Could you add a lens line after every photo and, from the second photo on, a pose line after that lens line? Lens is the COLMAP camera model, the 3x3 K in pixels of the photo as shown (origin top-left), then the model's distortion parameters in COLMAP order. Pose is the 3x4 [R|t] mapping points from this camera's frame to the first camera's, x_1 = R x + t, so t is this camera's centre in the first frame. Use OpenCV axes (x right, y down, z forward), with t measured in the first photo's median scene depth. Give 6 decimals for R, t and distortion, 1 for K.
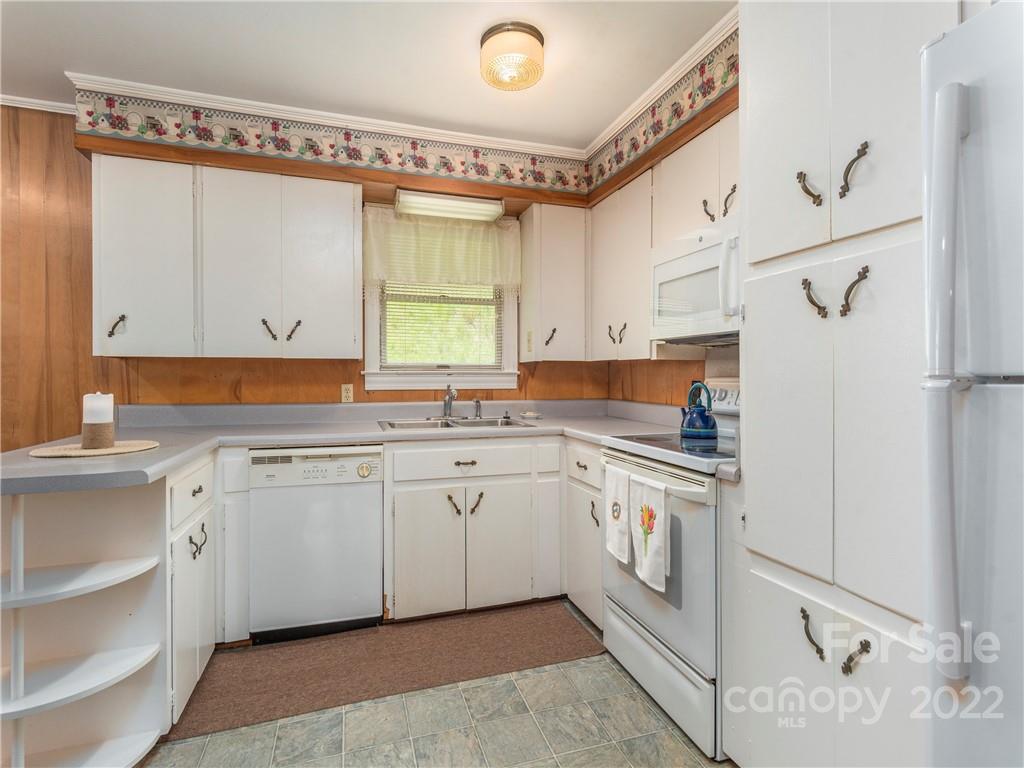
lens RADIAL K [[498.1, 0, 511.6], [0, 498.1, 381.3], [0, 0, 1]] dist [0.003602, -0.000470]
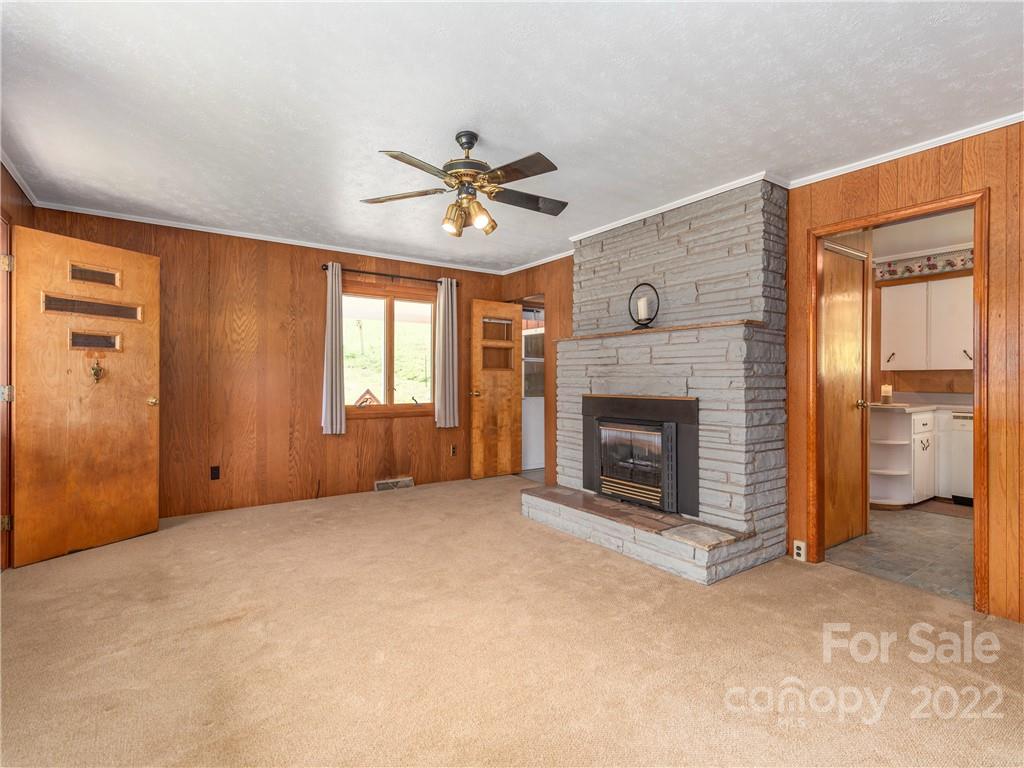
lens RADIAL K [[498.1, 0, 511.6], [0, 498.1, 381.3], [0, 0, 1]] dist [0.003602, -0.000470]
pose [[0.282641, 0.005498, -0.959210, 0.979075], [-0.004126, 0.999981, 0.004516, -0.001325], [0.959217, 0.002681, 0.282658, -1.406945]]
